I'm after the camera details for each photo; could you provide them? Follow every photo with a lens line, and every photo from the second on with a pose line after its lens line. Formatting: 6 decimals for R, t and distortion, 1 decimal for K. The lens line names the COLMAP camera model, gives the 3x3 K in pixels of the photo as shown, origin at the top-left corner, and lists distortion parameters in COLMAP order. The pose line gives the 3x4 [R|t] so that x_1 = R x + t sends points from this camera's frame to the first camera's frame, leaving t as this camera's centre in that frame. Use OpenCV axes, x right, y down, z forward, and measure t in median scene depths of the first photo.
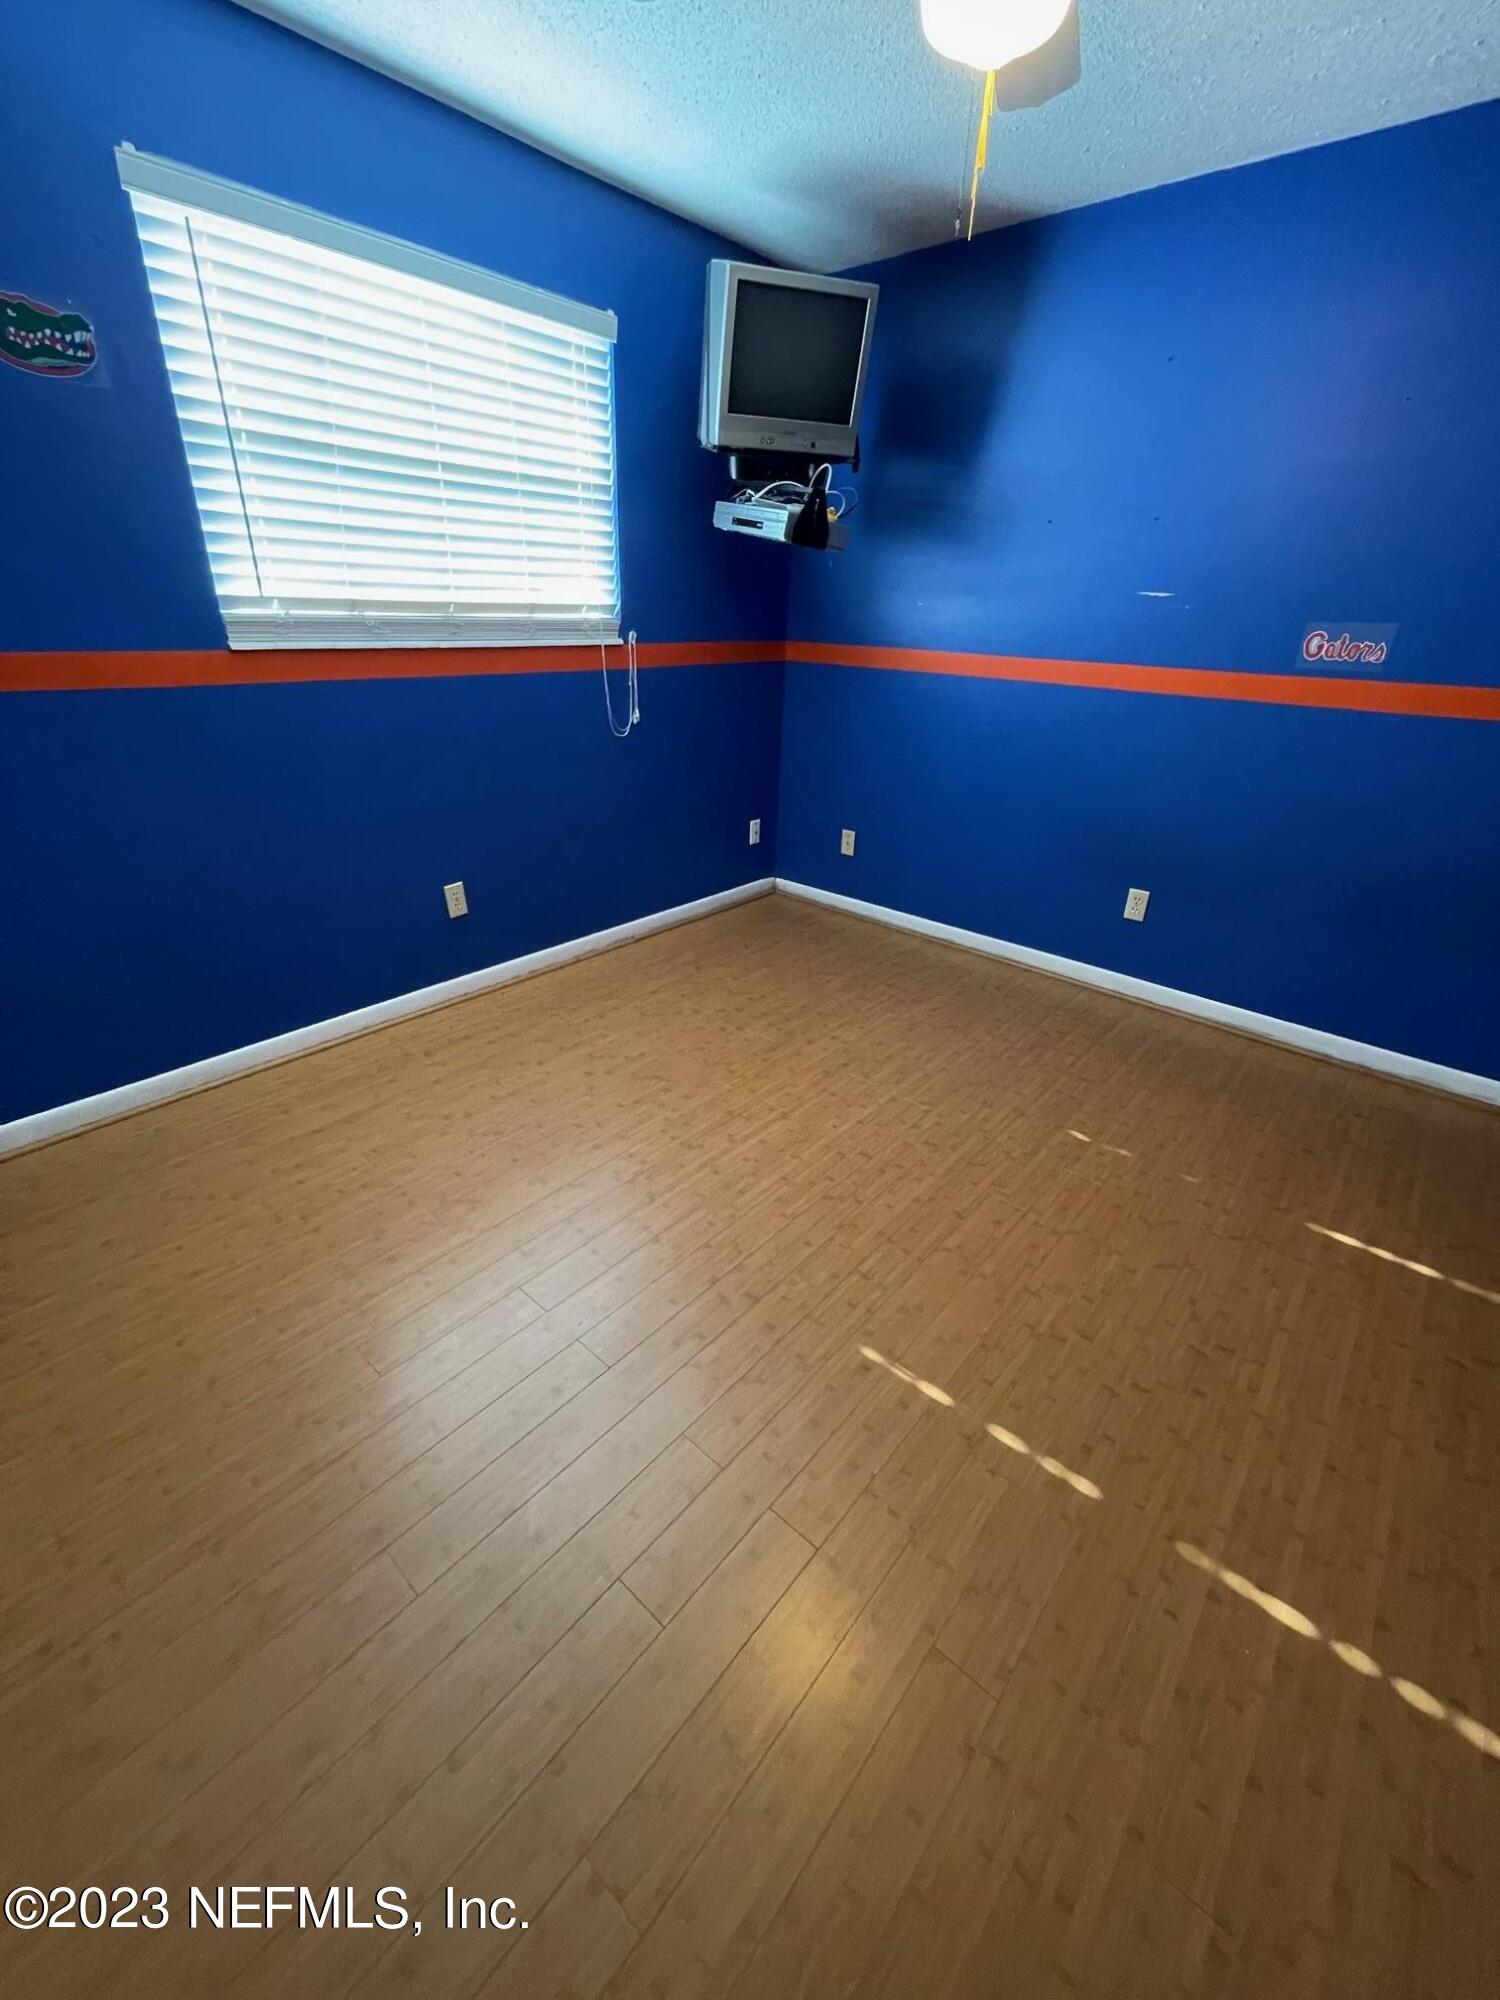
lens RADIAL K [[814.7, 0, 739.7], [0, 814.7, 998.5], [0, 0, 1]] dist [-0.001249, -0.000240]
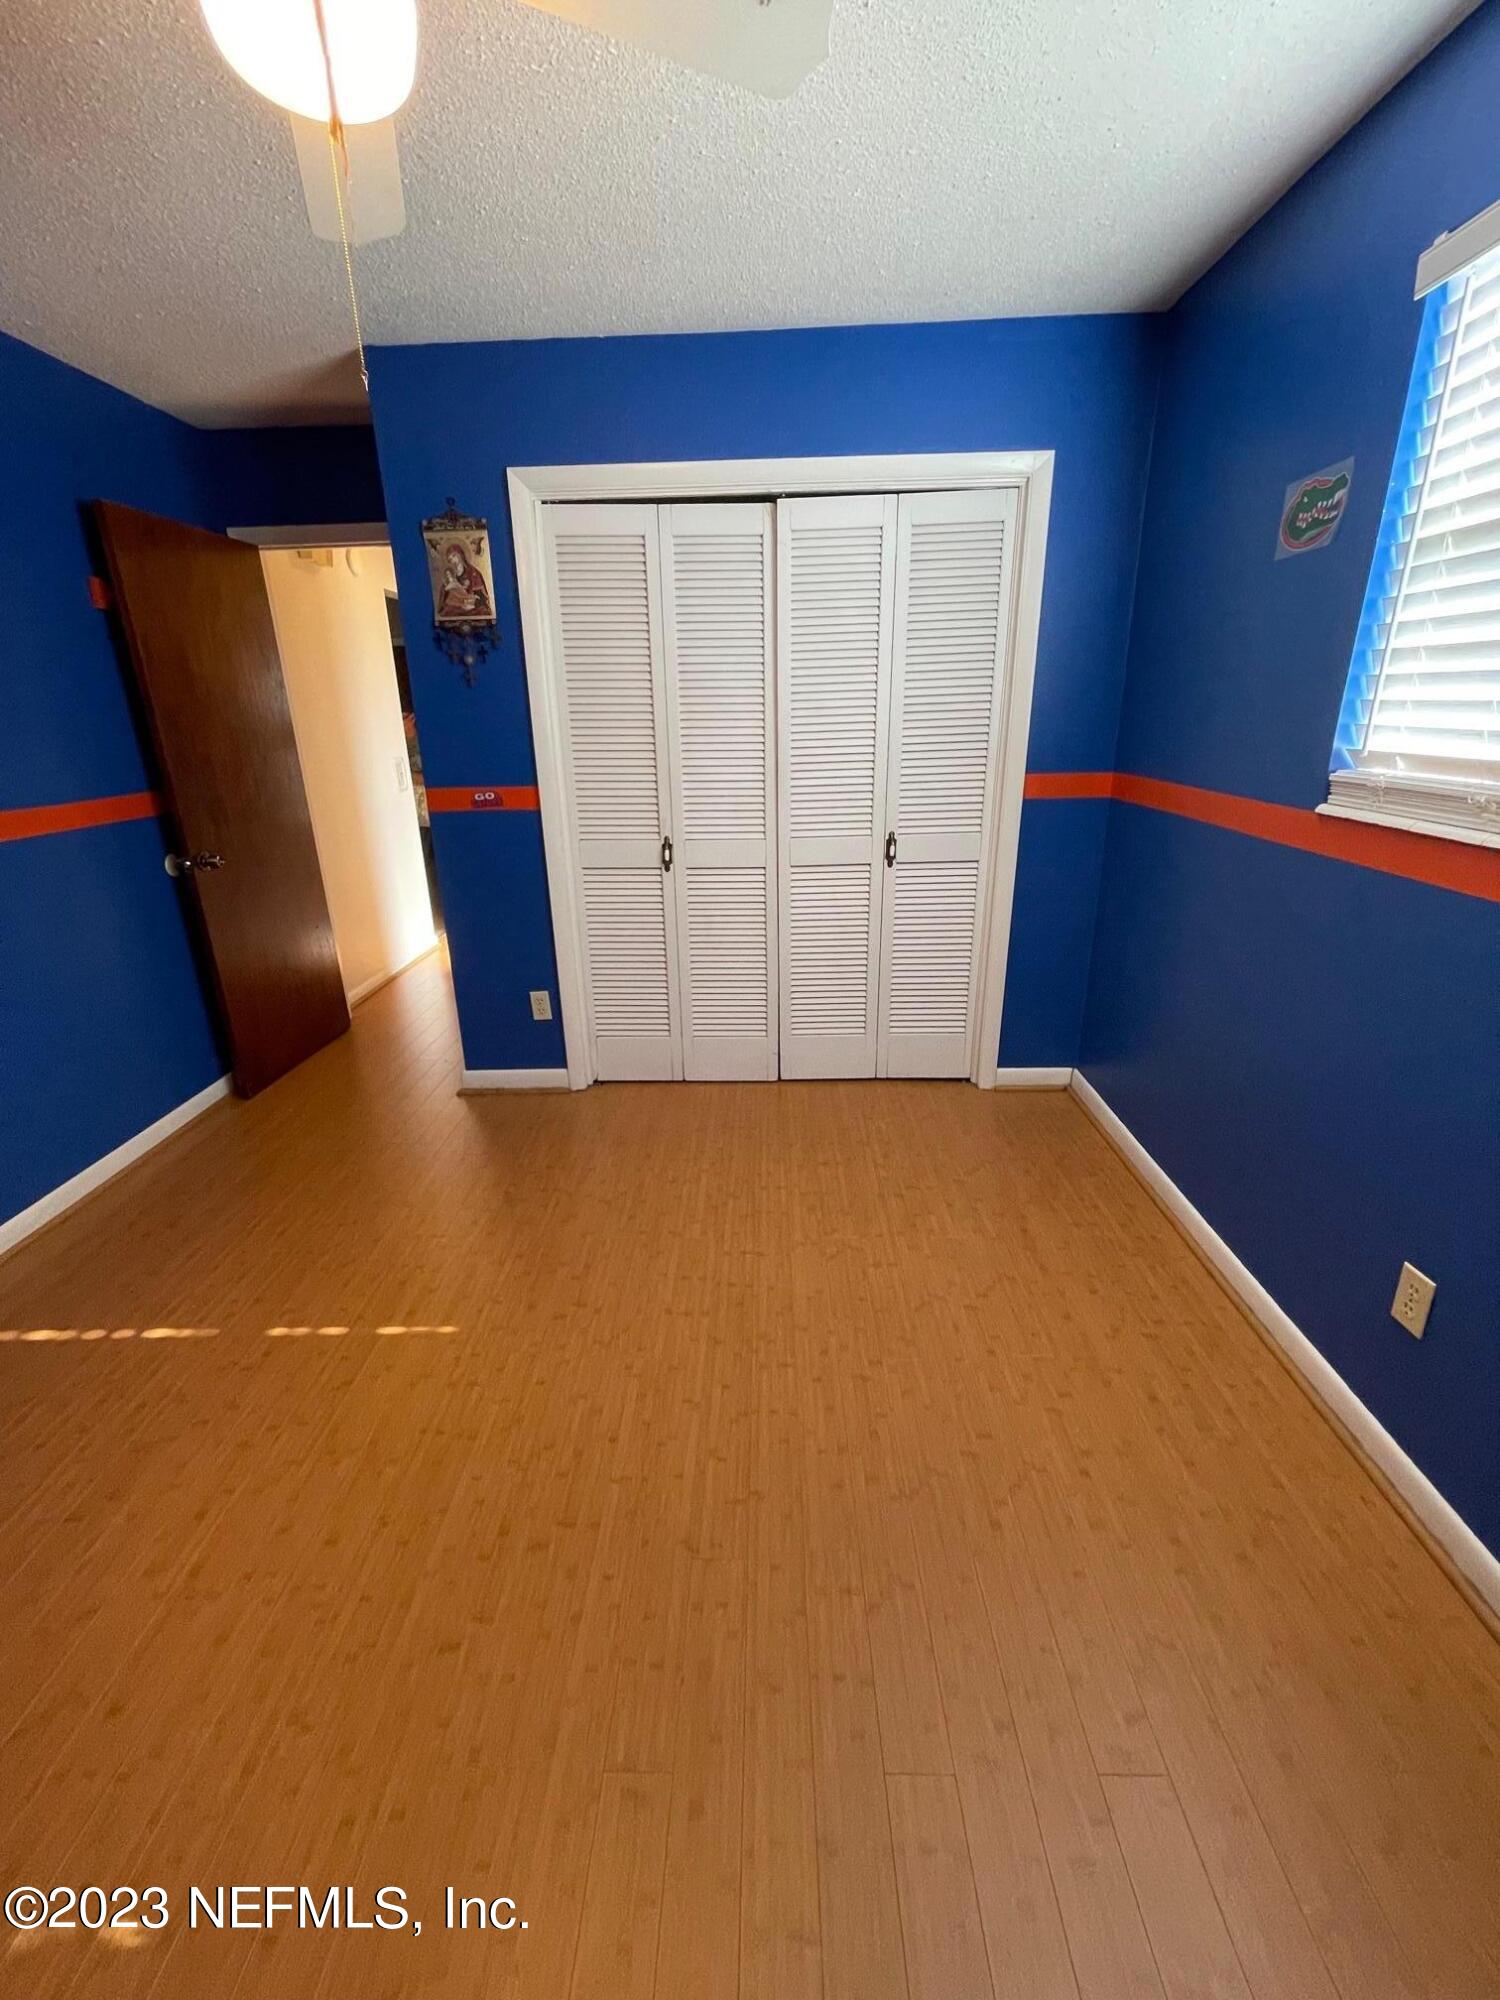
lens RADIAL K [[814.7, 0, 743.4], [0, 814.7, 997.8], [0, 0, 1]] dist [-0.001249, -0.000240]
pose [[-0.768548, 0.201540, -0.607220, 0.389706], [-0.277964, 0.749654, 0.600629, -0.682633], [0.576256, 0.630397, -0.520124, 1.332057]]
